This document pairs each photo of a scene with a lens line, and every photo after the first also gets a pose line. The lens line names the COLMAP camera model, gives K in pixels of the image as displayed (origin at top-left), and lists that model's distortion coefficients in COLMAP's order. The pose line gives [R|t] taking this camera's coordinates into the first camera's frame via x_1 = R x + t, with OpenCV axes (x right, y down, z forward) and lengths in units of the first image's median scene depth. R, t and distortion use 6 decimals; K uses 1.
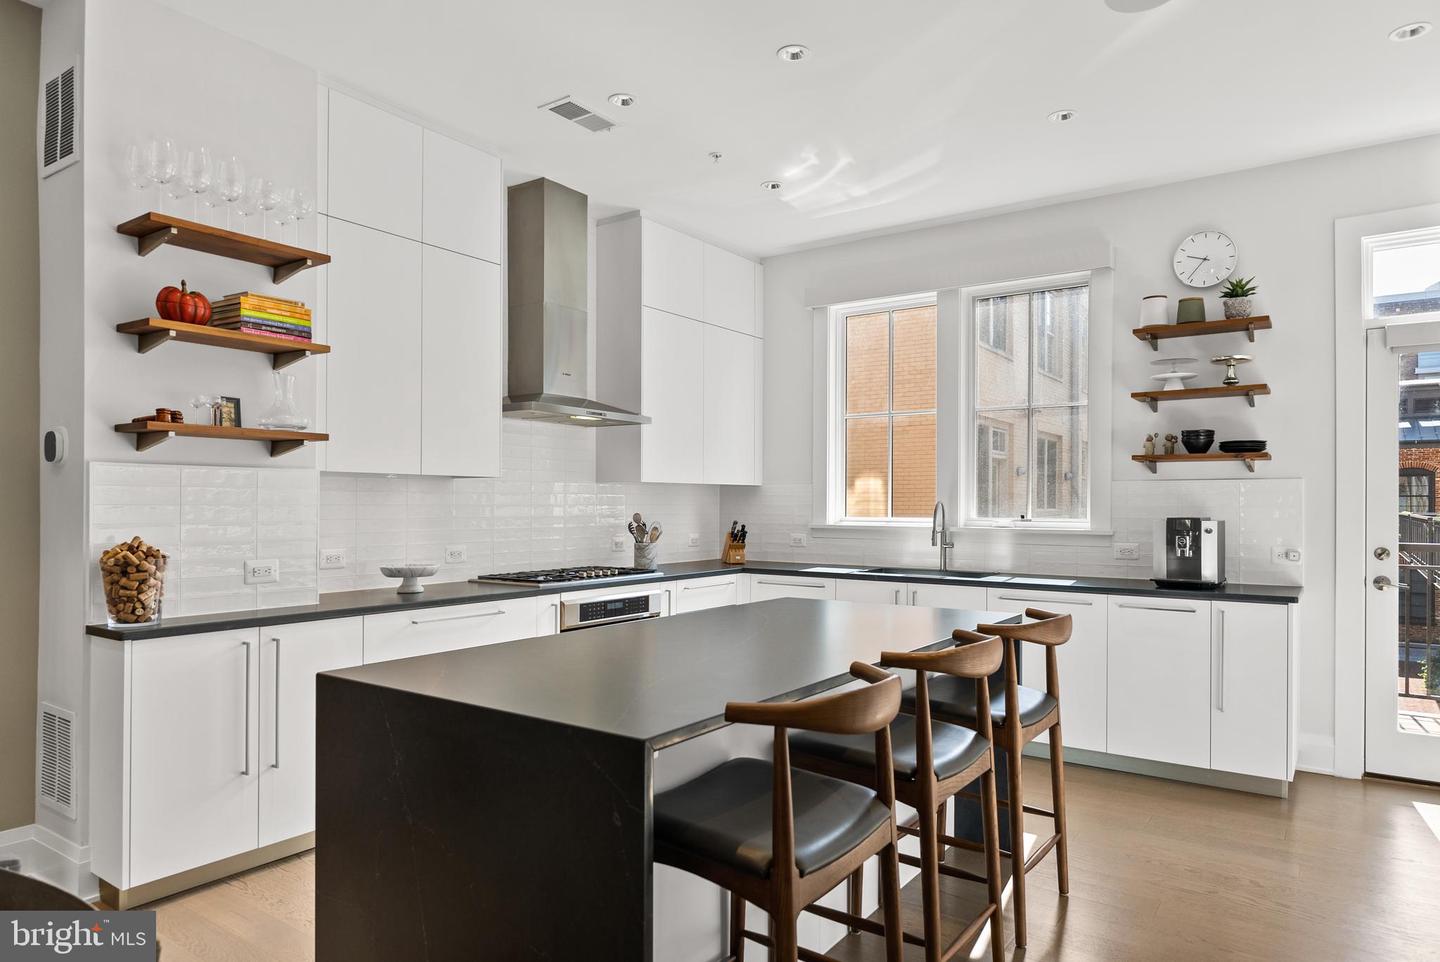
lens RADIAL K [[883.9, 0, 721.7], [0, 883.9, 501.2], [0, 0, 1]] dist [-0.000767, -0.001765]
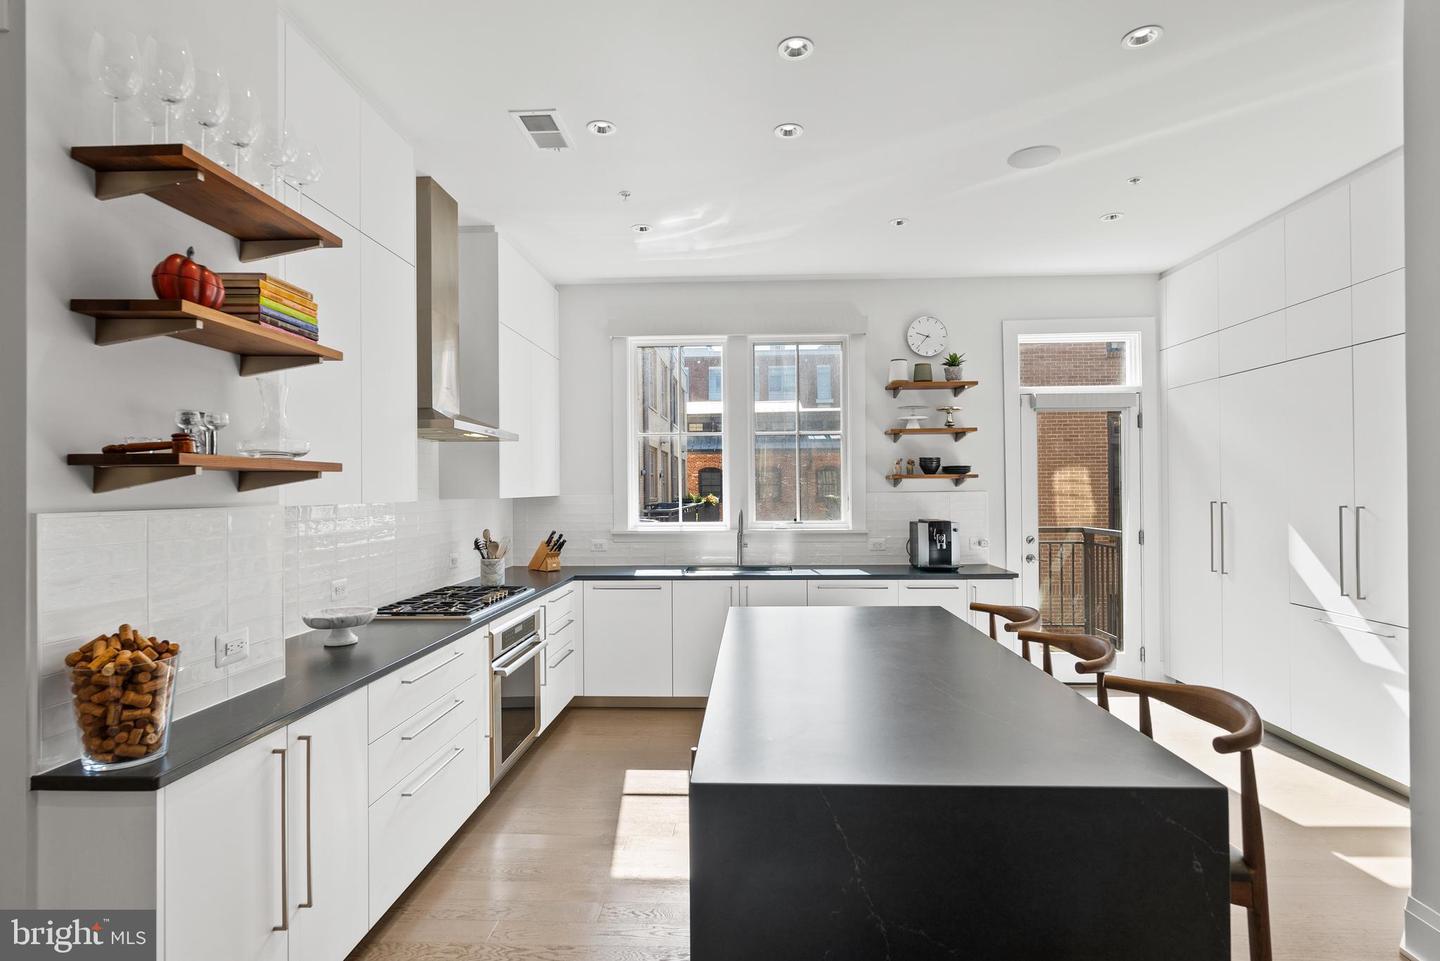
lens RADIAL K [[735.9, 0, 722.6], [0, 735.9, 481.9], [0, 0, 1]] dist [-0.004439, -0.000233]
pose [[0.841718, -0.005376, 0.539891, -0.382764], [0.009886, 0.999936, -0.005455, -0.039037], [-0.539828, 0.009929, 0.841717, 0.194826]]
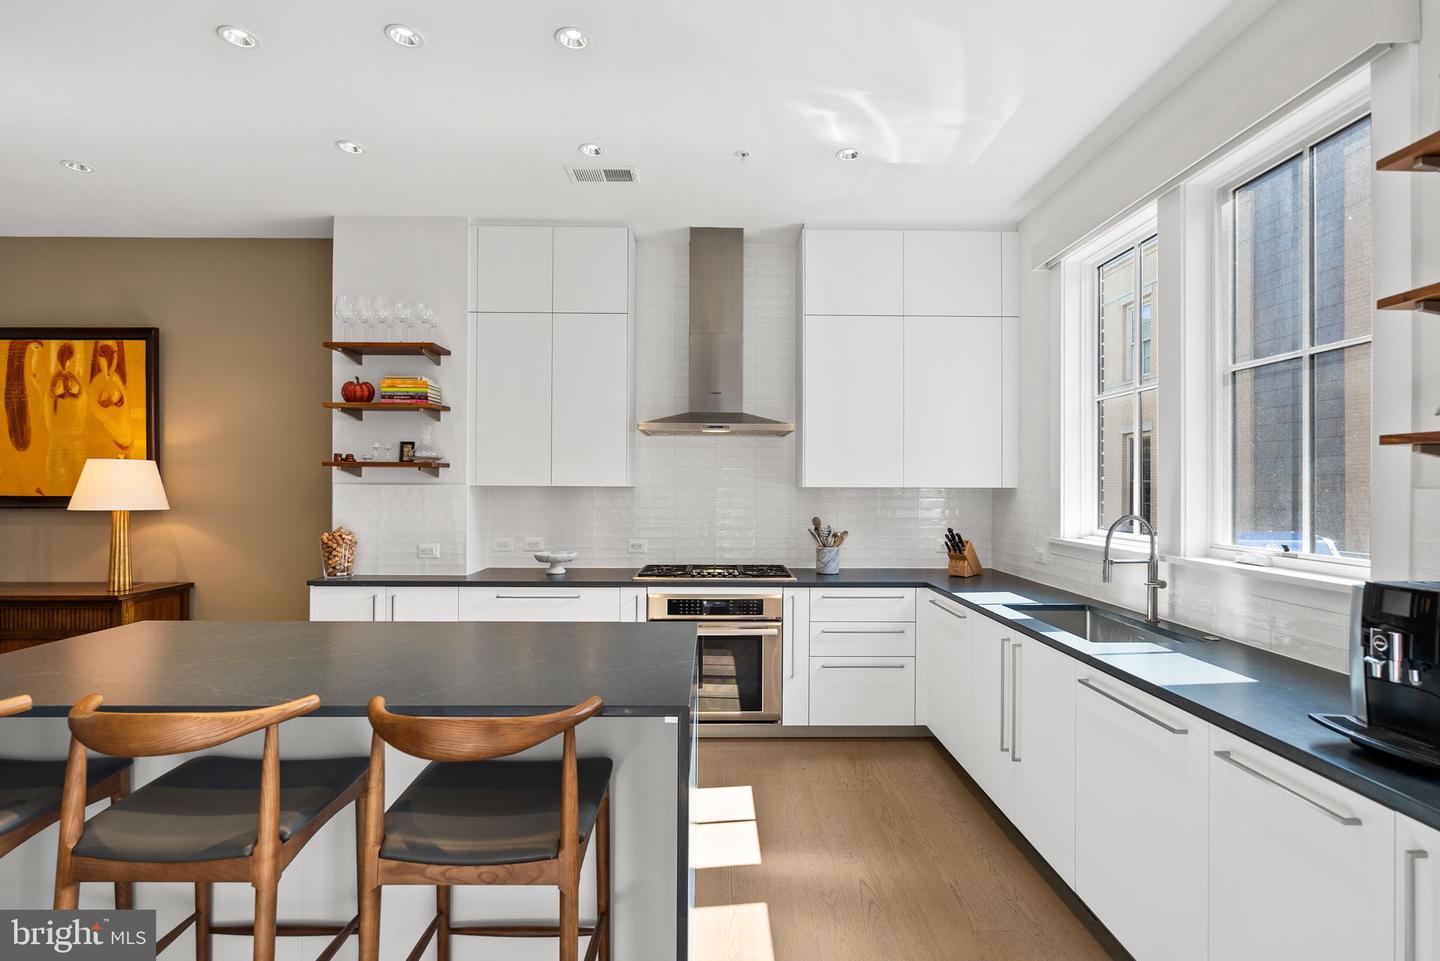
lens RADIAL K [[677.2, 0, 723.8], [0, 677.2, 482.5], [0, 0, 1]] dist [-0.007503, -0.000287]
pose [[0.592321, -0.003207, -0.805695, 0.570352], [0.000135, 0.999992, -0.003881, -0.028260], [0.805702, 0.002190, 0.592317, 0.538483]]
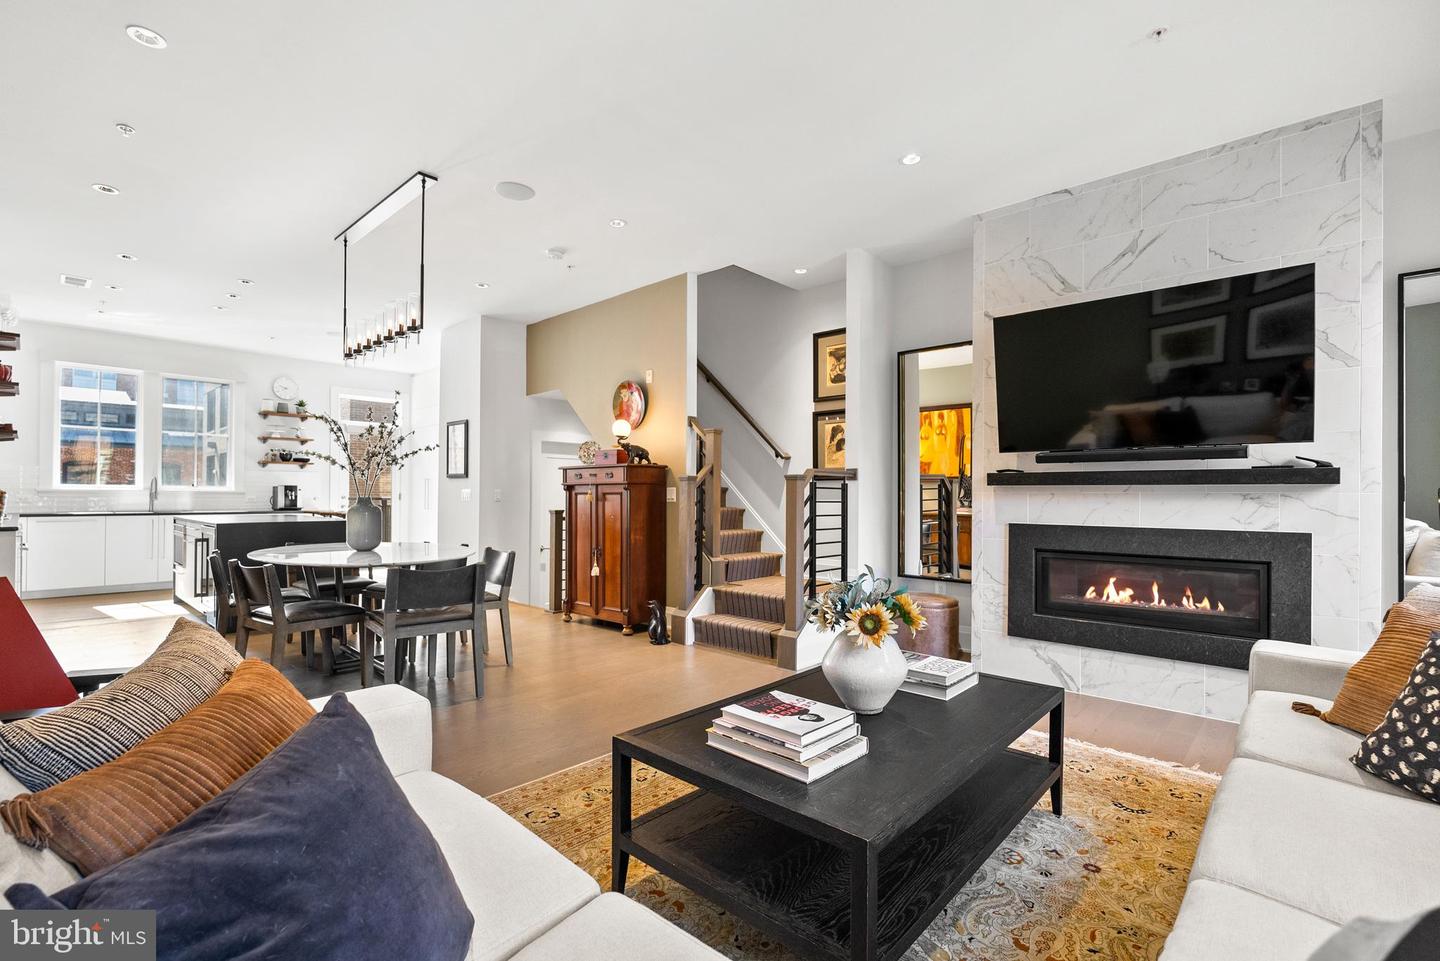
lens RADIAL K [[654.6, 0, 726.9], [0, 654.6, 492.7], [0, 0, 1]] dist [-0.001818, 0.000529]
pose [[0.133451, 0.002540, 0.991052, -1.278265], [-0.009535, 0.999954, -0.001279, 0.030453], [-0.991010, -0.009279, 0.133469, -0.605704]]
